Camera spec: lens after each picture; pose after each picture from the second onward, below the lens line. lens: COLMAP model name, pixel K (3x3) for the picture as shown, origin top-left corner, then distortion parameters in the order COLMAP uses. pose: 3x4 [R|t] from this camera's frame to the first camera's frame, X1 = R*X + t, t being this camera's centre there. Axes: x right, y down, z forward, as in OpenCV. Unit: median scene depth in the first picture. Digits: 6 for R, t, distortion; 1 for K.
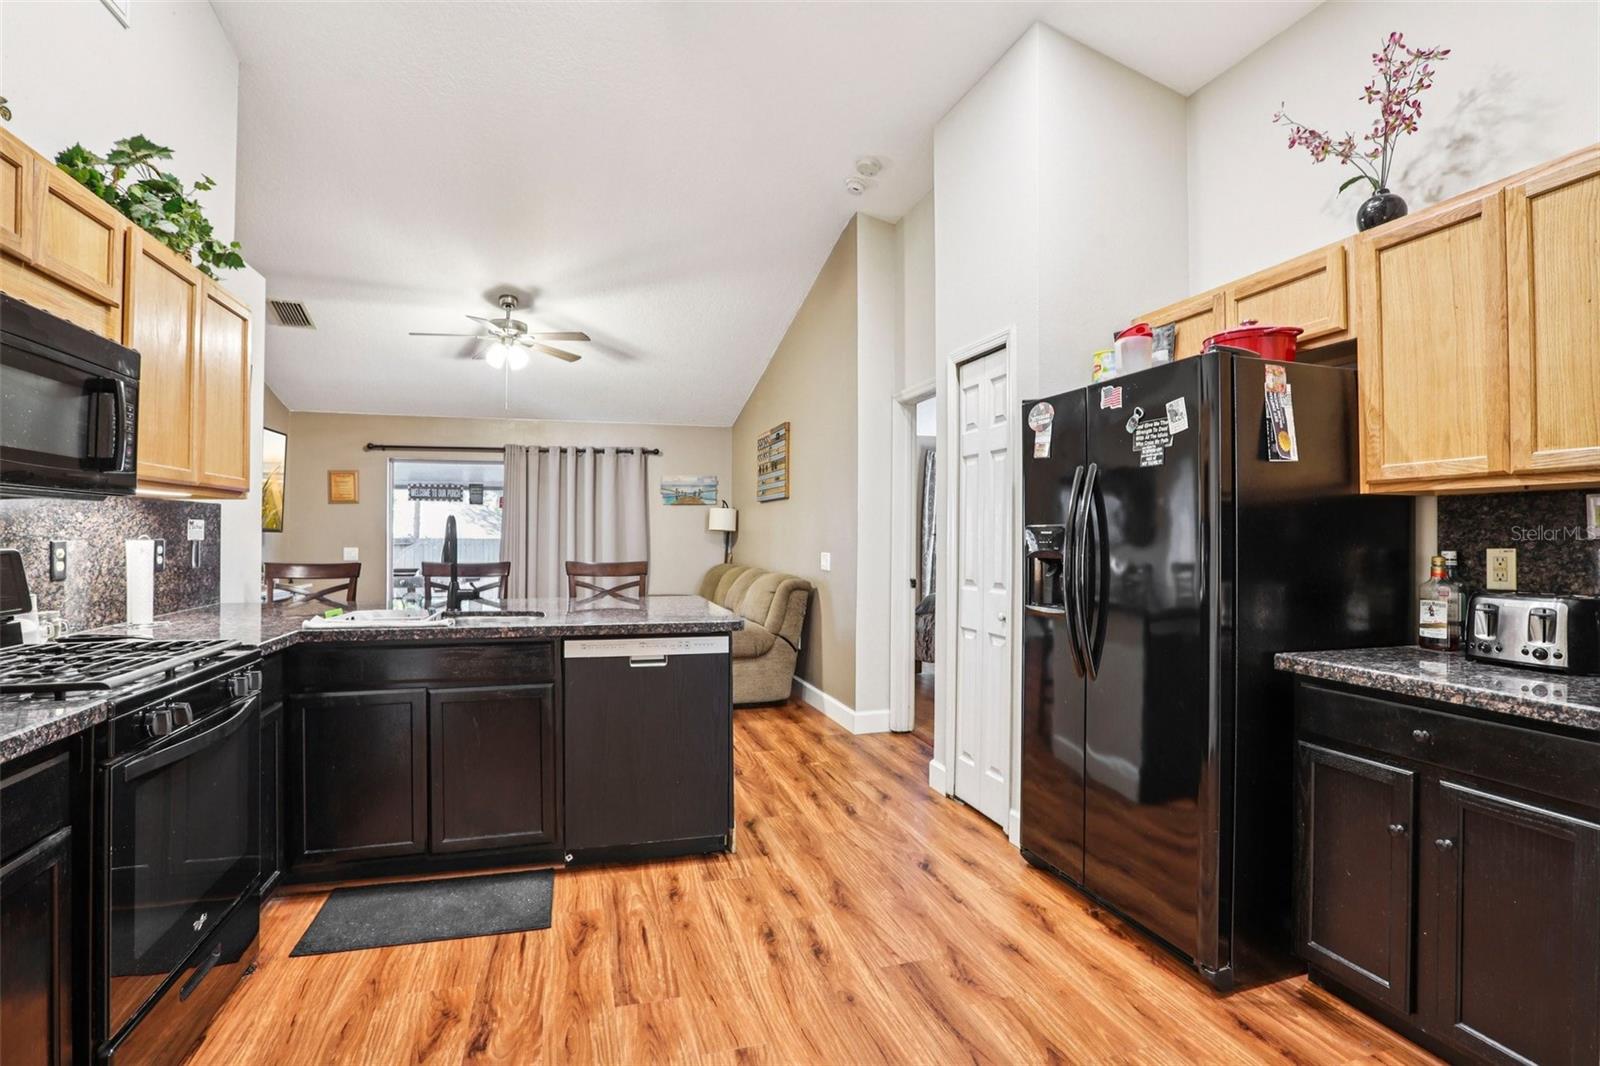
lens RADIAL K [[759.3, 0, 790.6], [0, 759.3, 529.0], [0, 0, 1]] dist [-0.064033, 0.023505]
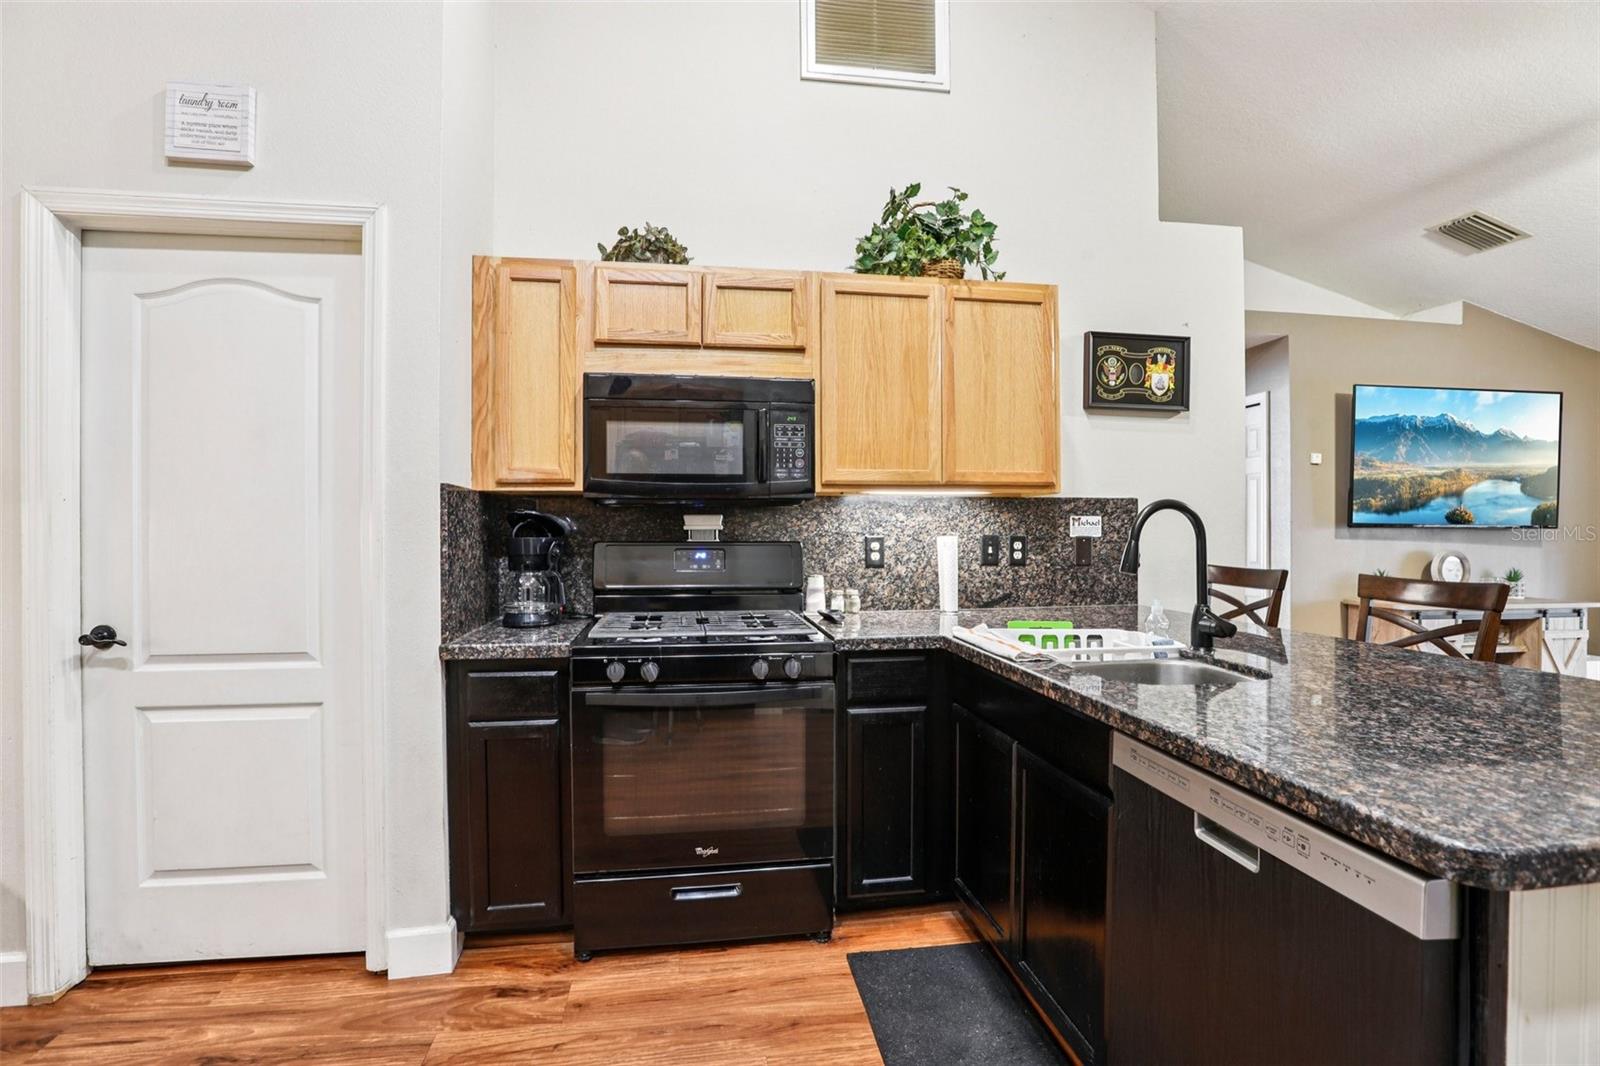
lens RADIAL K [[720.8, 0, 793.4], [0, 720.8, 537.5], [0, 0, 1]] dist [-0.047954, 0.013866]
pose [[-0.144158, 0.004668, -0.989544, 0.208602], [0.008573, 0.999957, 0.003468, 0.009894], [0.989518, -0.007983, -0.144192, 0.804641]]
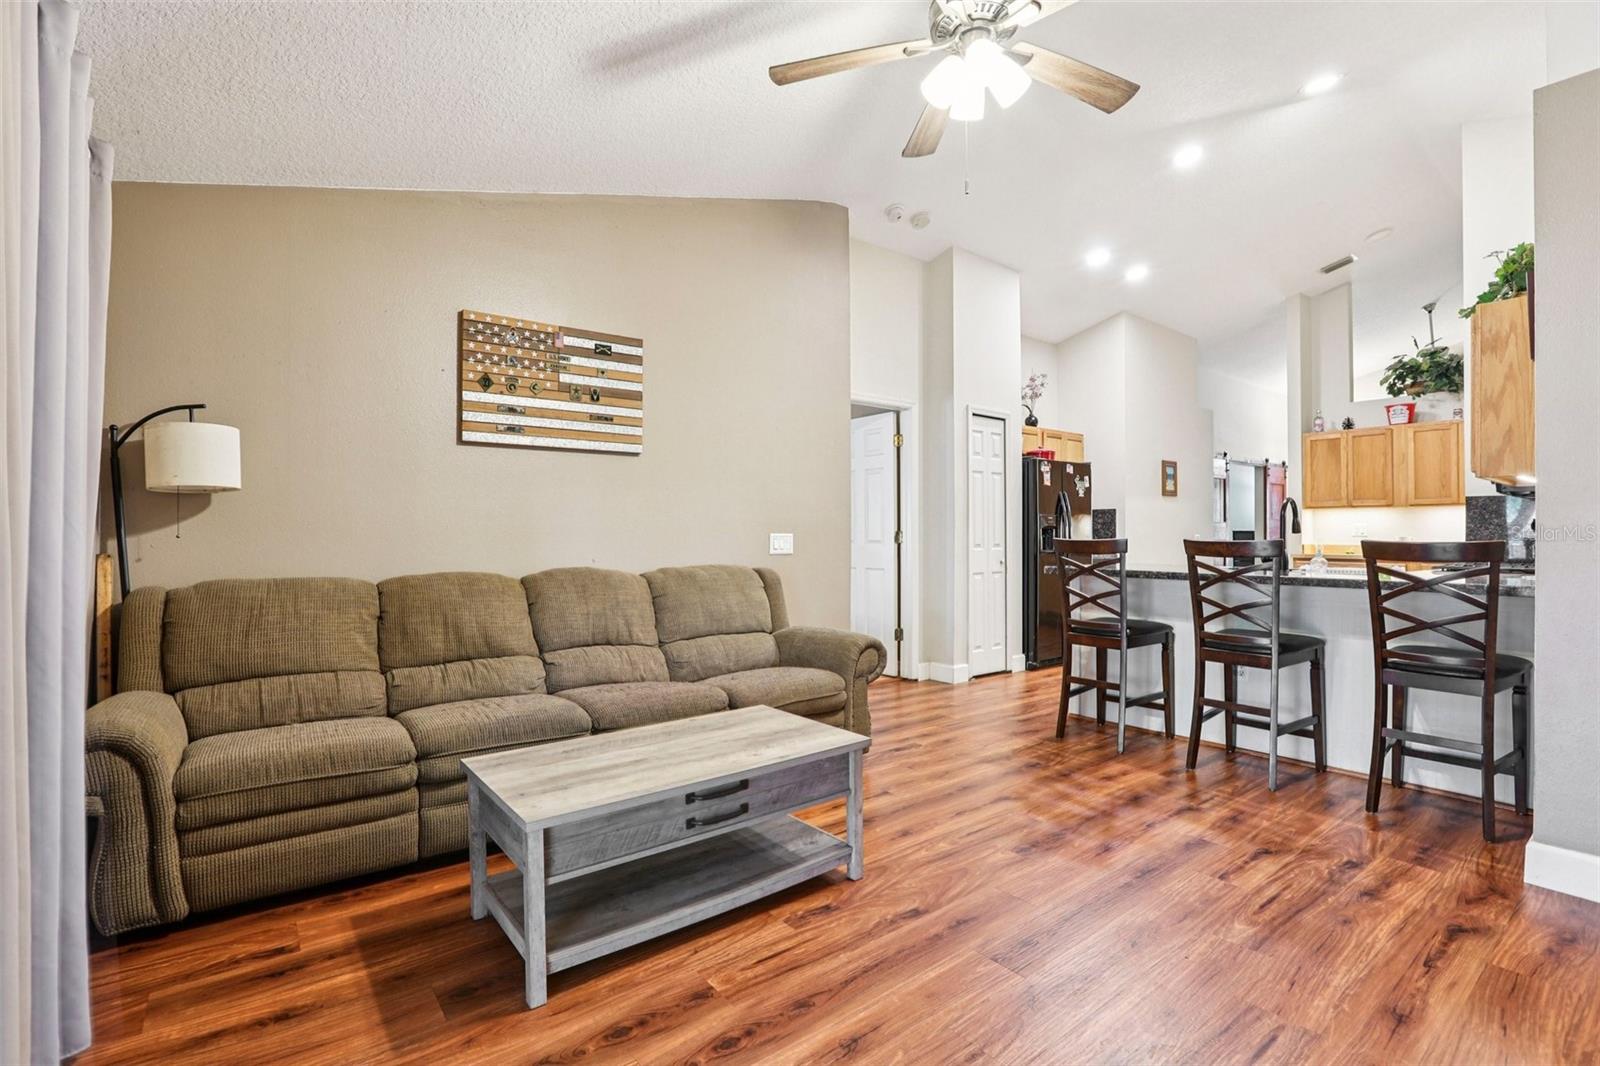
lens RADIAL K [[734.6, 0, 792.1], [0, 734.6, 533.0], [0, 0, 1]] dist [-0.056978, 0.020984]
pose [[-0.355059, -0.002307, 0.934841, -1.404214], [-0.008589, 0.999963, -0.000794, 0.056838], [-0.934805, -0.008312, -0.355065, 2.398943]]
